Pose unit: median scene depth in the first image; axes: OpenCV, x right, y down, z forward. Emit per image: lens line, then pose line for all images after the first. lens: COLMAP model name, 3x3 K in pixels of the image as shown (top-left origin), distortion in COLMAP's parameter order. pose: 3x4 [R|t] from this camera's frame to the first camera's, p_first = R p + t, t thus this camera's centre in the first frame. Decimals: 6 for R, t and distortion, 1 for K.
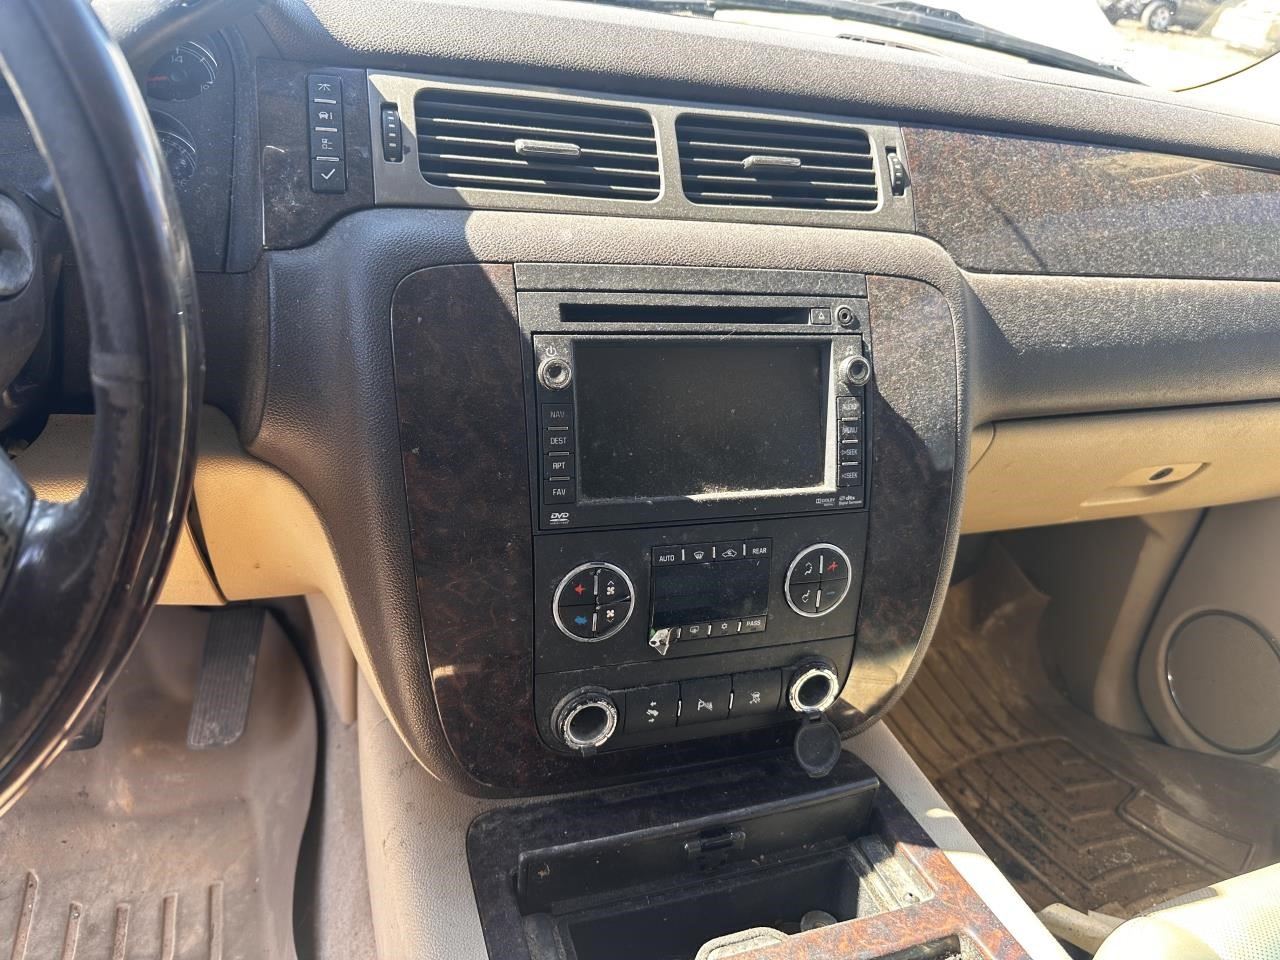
lens RADIAL K [[924.2, 0, 640.0], [0, 924.2, 480.0], [0, 0, 1]] dist [0.084767, -0.063252]
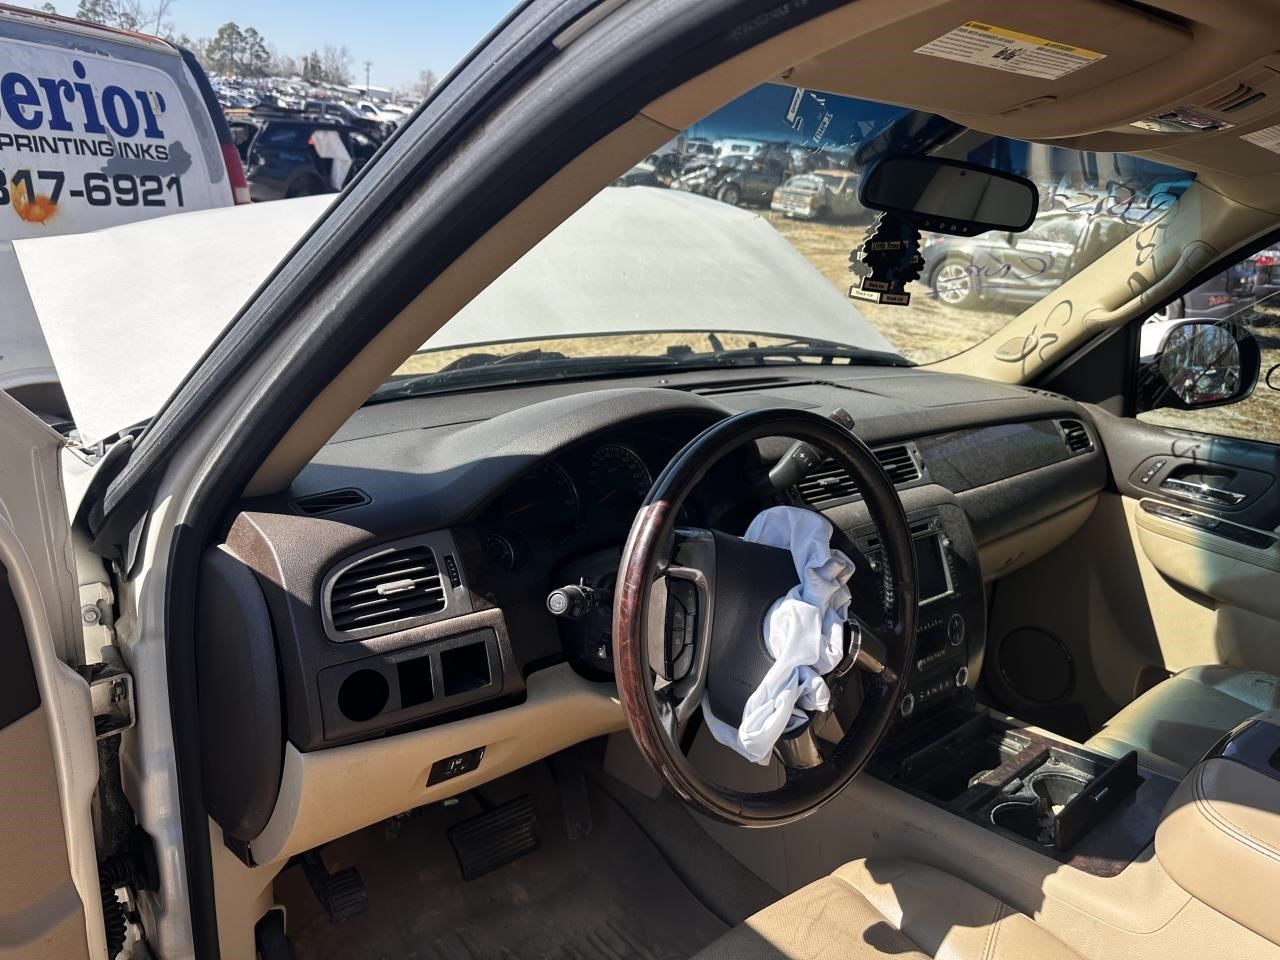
lens RADIAL K [[924.2, 0, 640.0], [0, 924.2, 480.0], [0, 0, 1]] dist [0.084767, -0.063252]
pose [[0.925098, -0.174983, 0.337009, -1.232620], [0.227985, 0.965682, -0.124421, -0.143935], [-0.303673, 0.191935, 0.933244, -1.038538]]
